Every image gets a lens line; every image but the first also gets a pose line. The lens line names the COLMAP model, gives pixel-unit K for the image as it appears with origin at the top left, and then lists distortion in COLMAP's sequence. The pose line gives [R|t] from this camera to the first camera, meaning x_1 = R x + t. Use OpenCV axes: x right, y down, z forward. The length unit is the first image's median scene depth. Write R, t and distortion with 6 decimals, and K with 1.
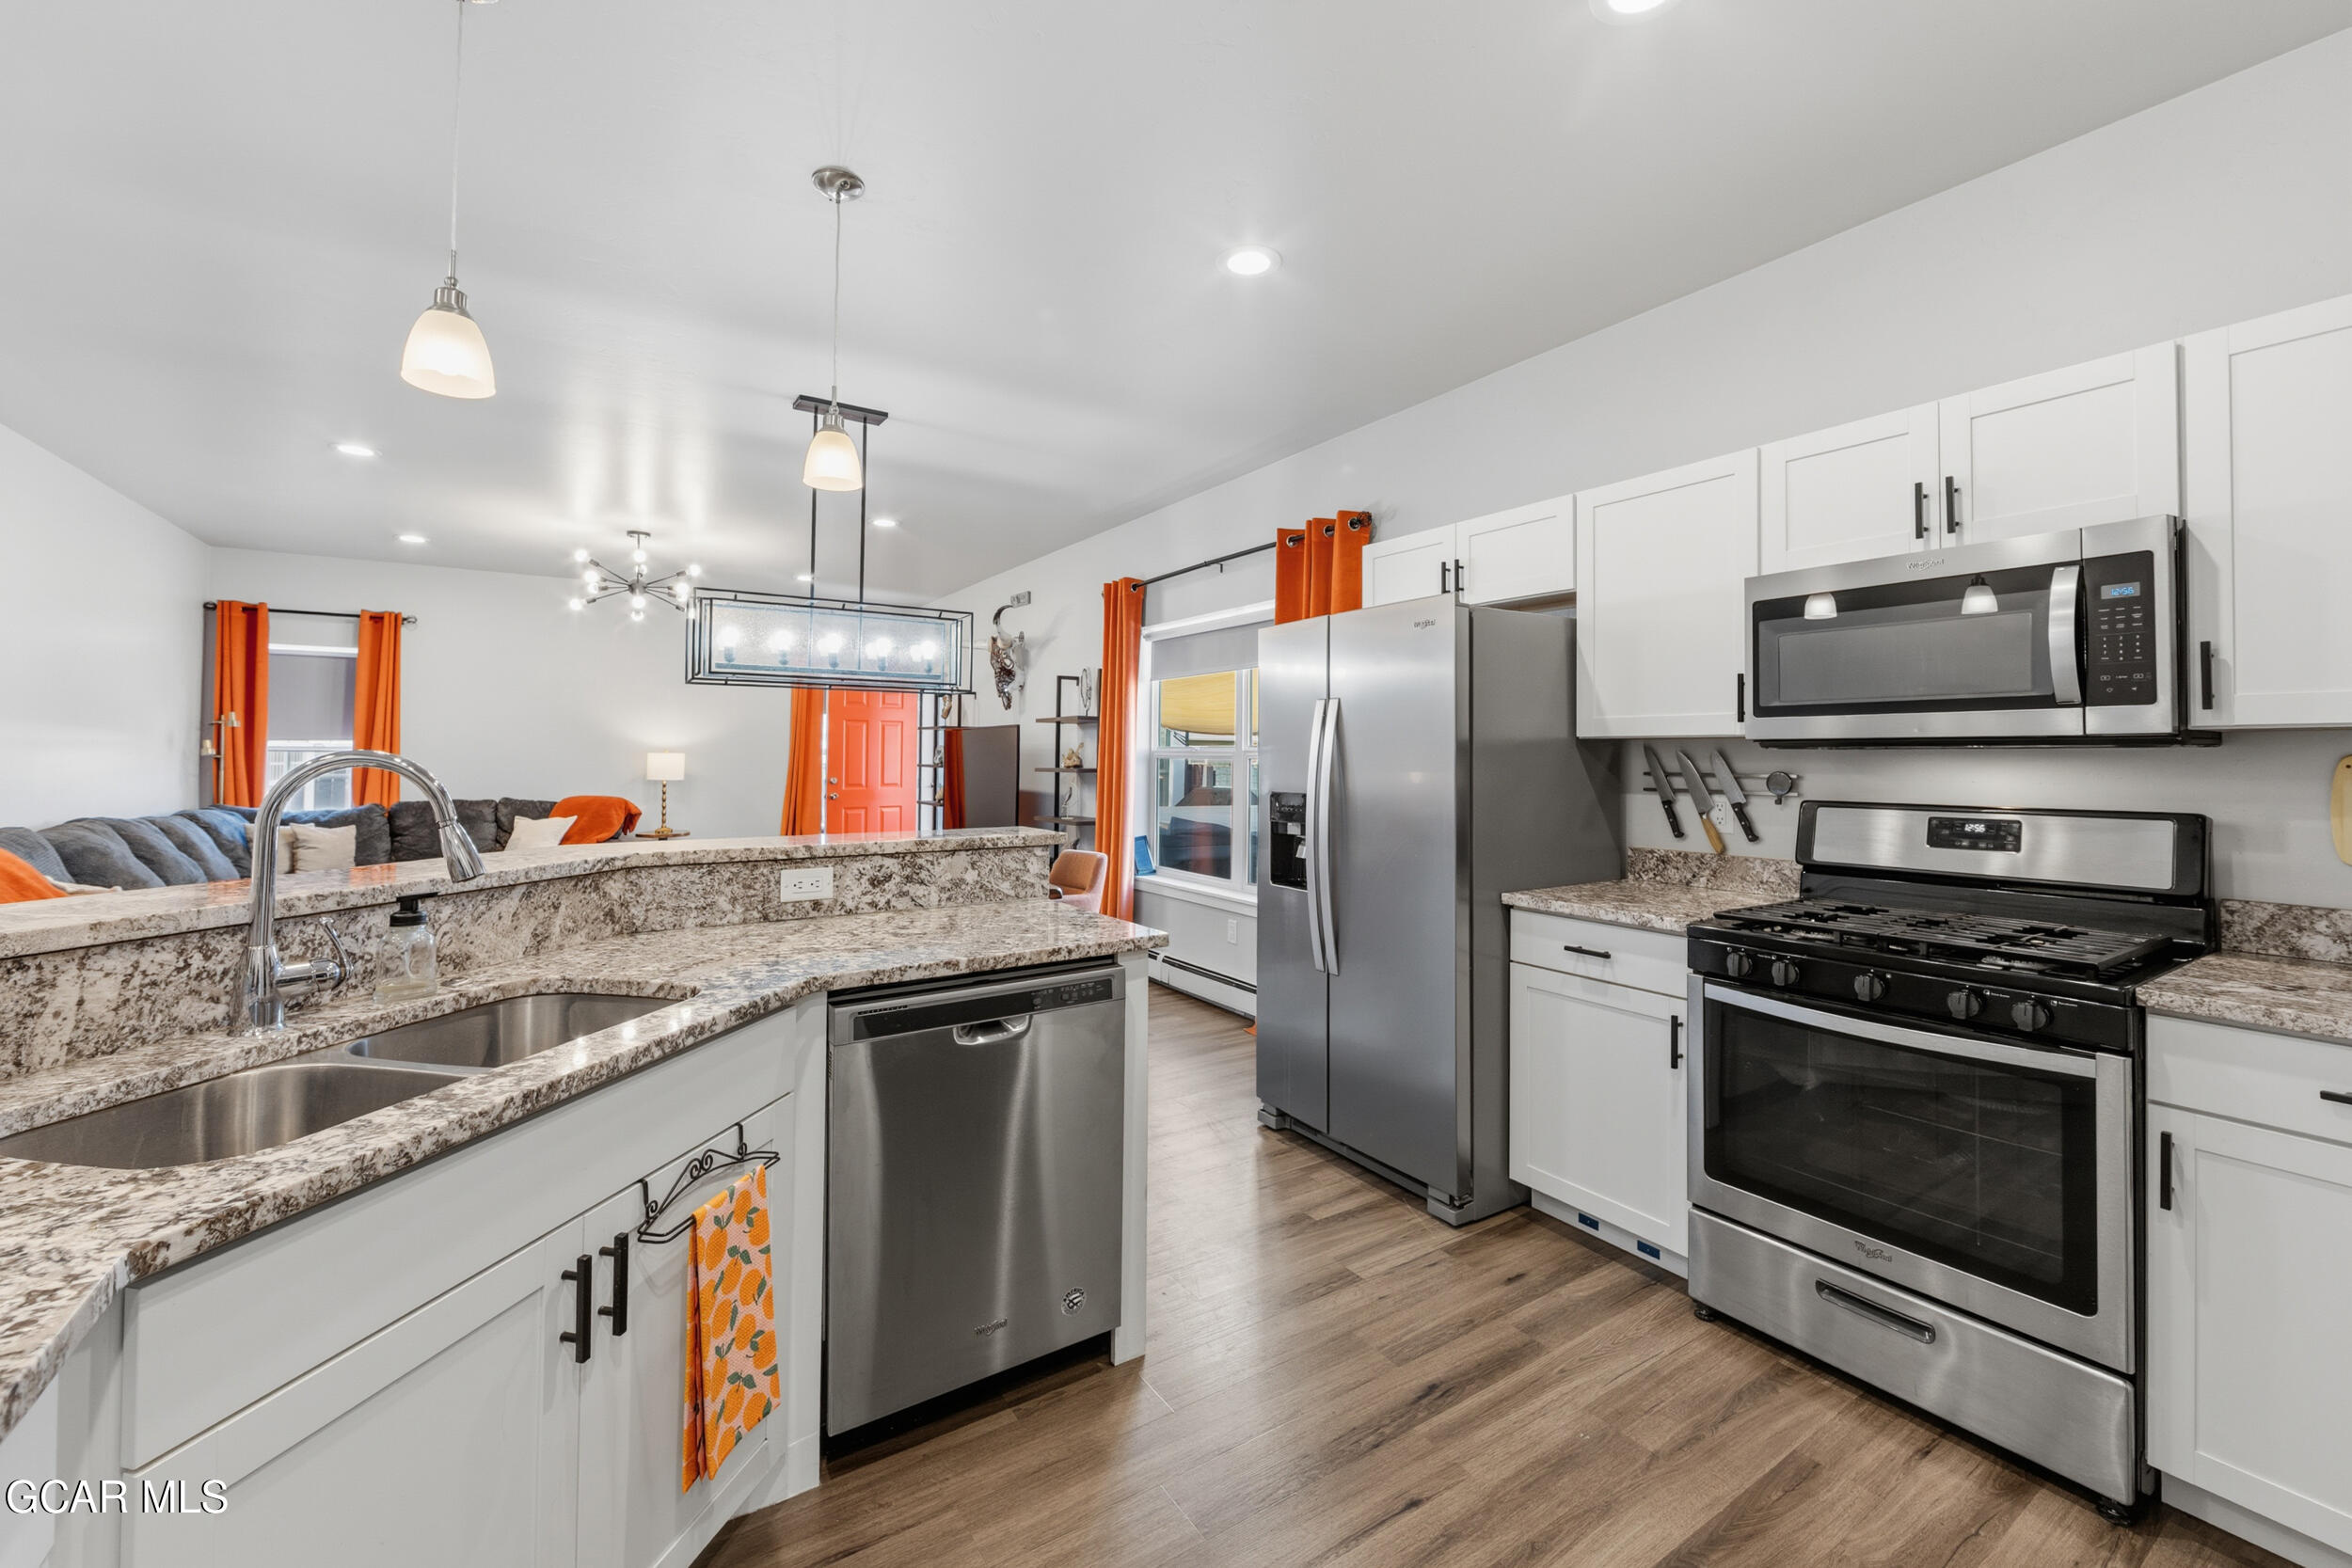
lens RADIAL K [[939.0, 0, 1180.1], [0, 939.0, 749.9], [0, 0, 1]] dist [-0.002042, -0.001010]
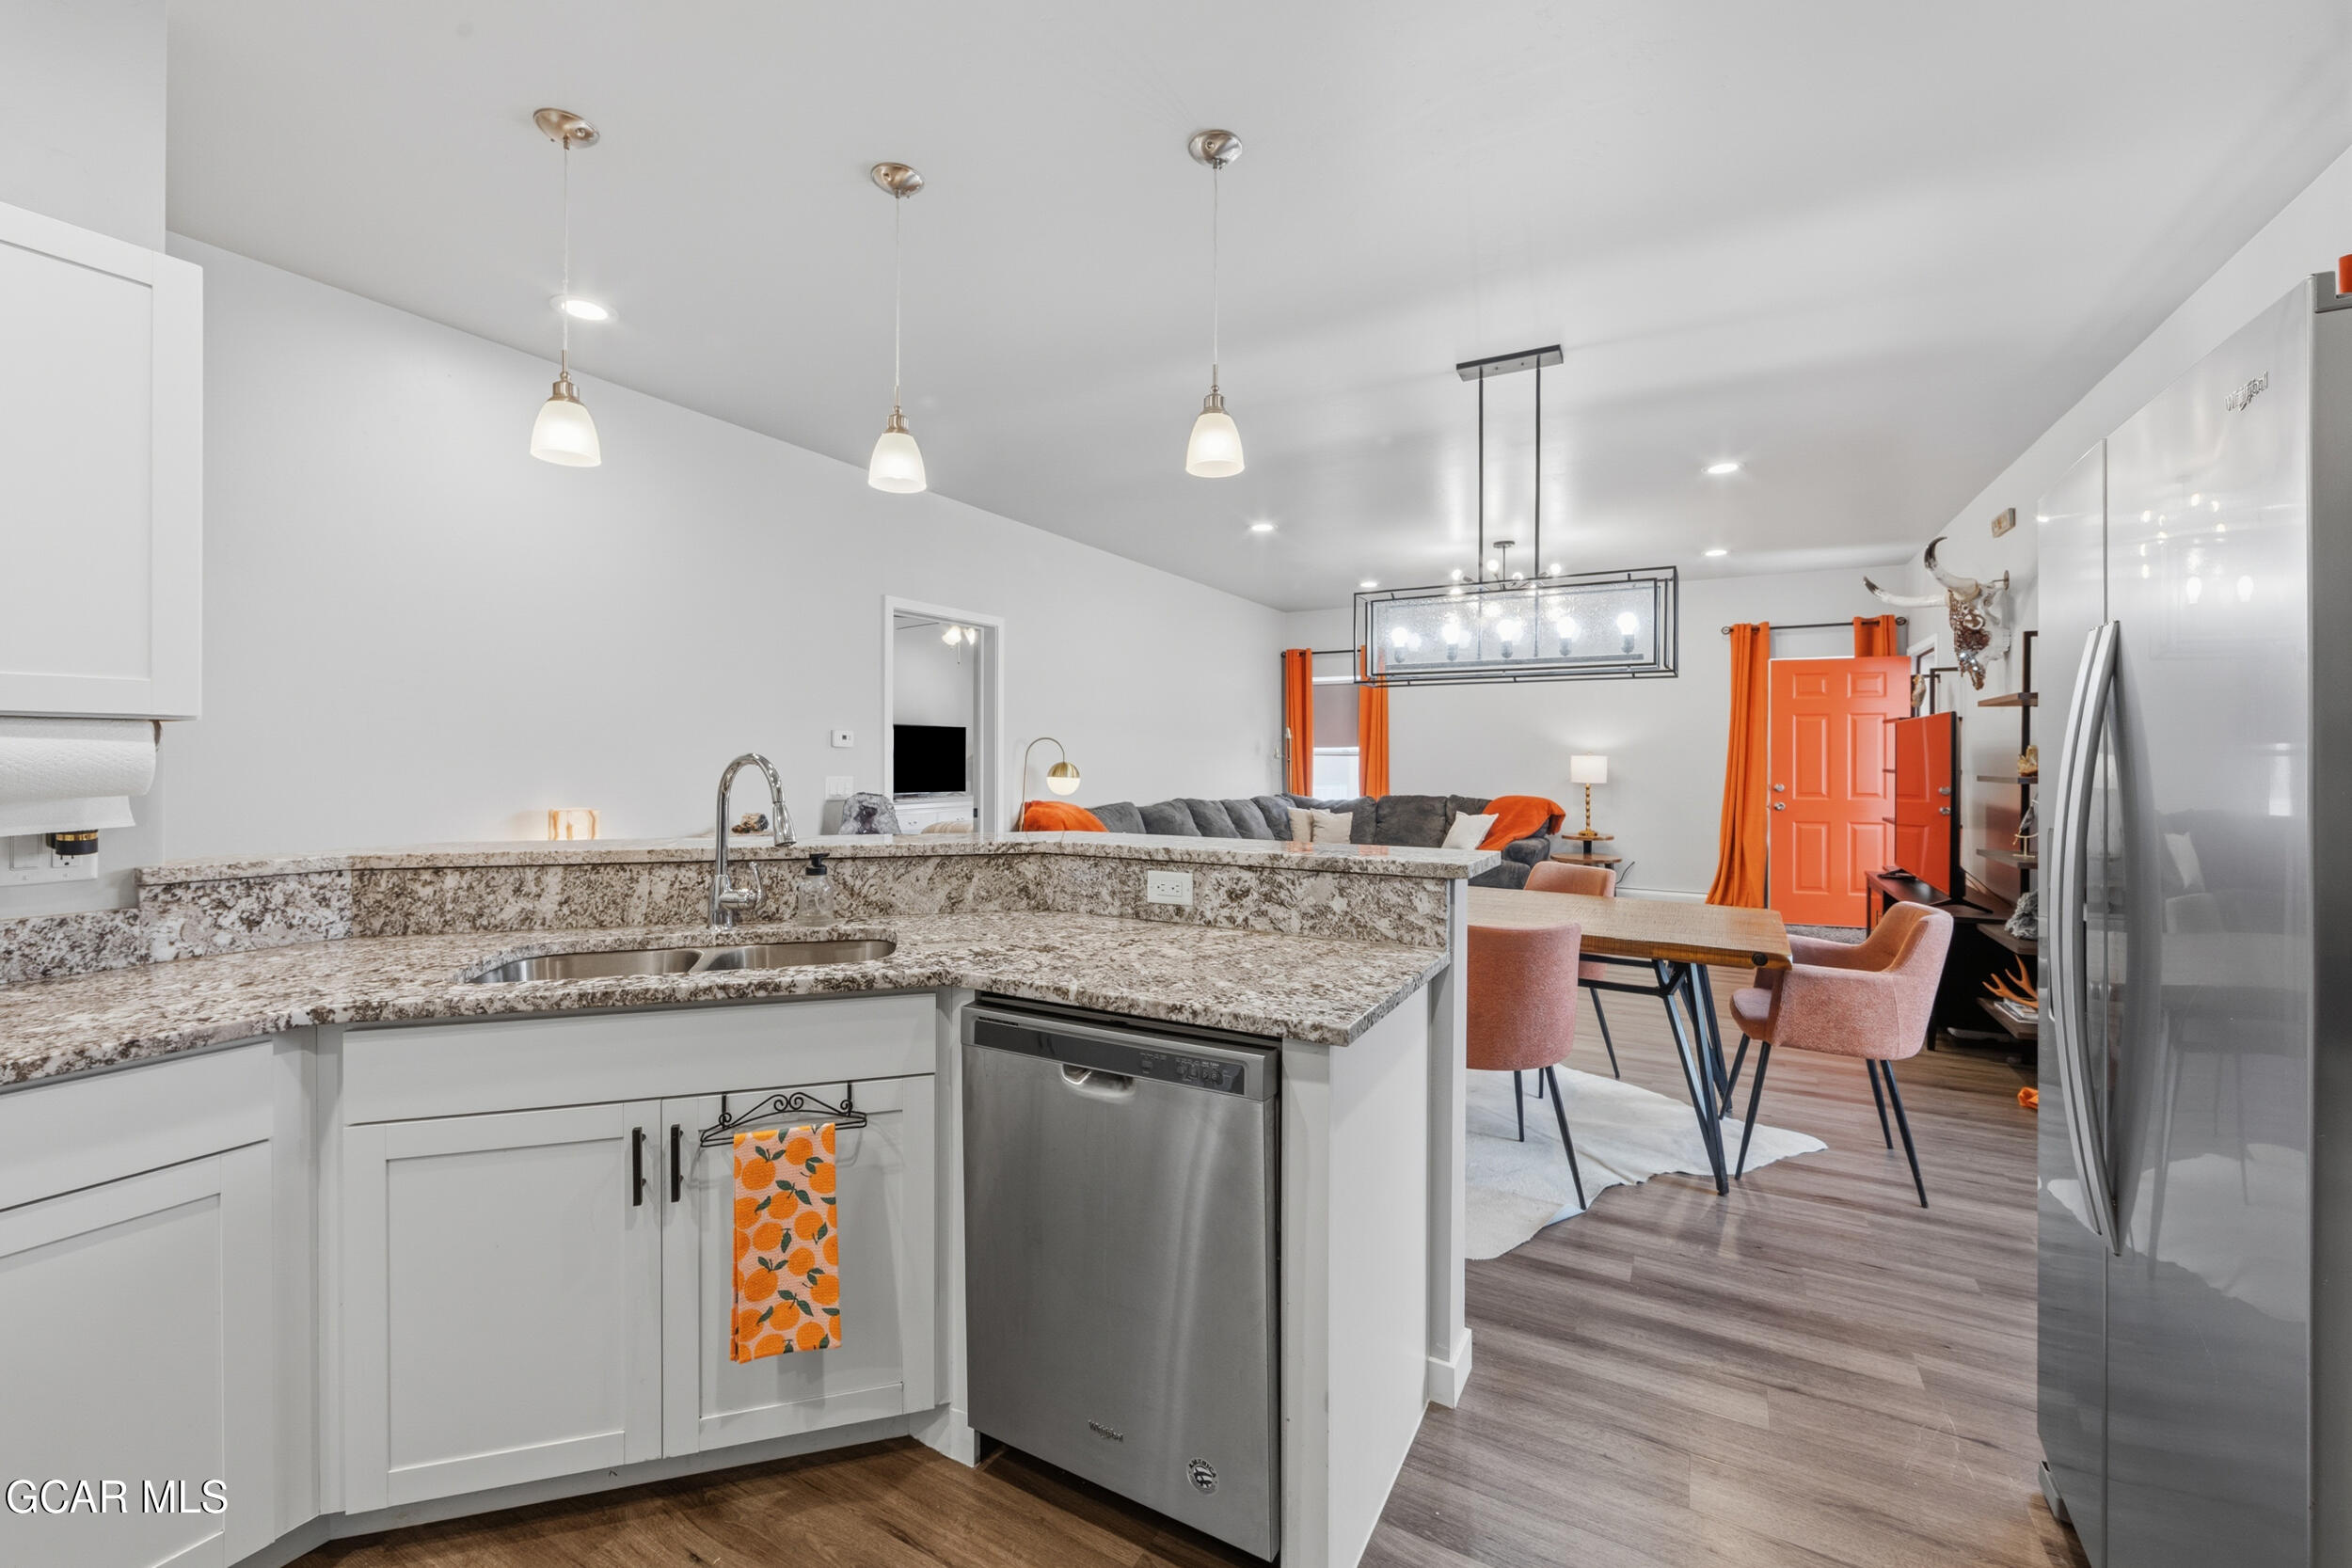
lens RADIAL K [[936.9, 0, 1180.5], [0, 936.9, 764.9], [0, 0, 1]] dist [-0.002425, -0.000376]
pose [[0.461459, 0.004133, -0.887152, 0.465480], [0.006802, 0.999943, 0.008197, 0.006903], [0.887135, -0.009817, 0.461405, 0.548988]]
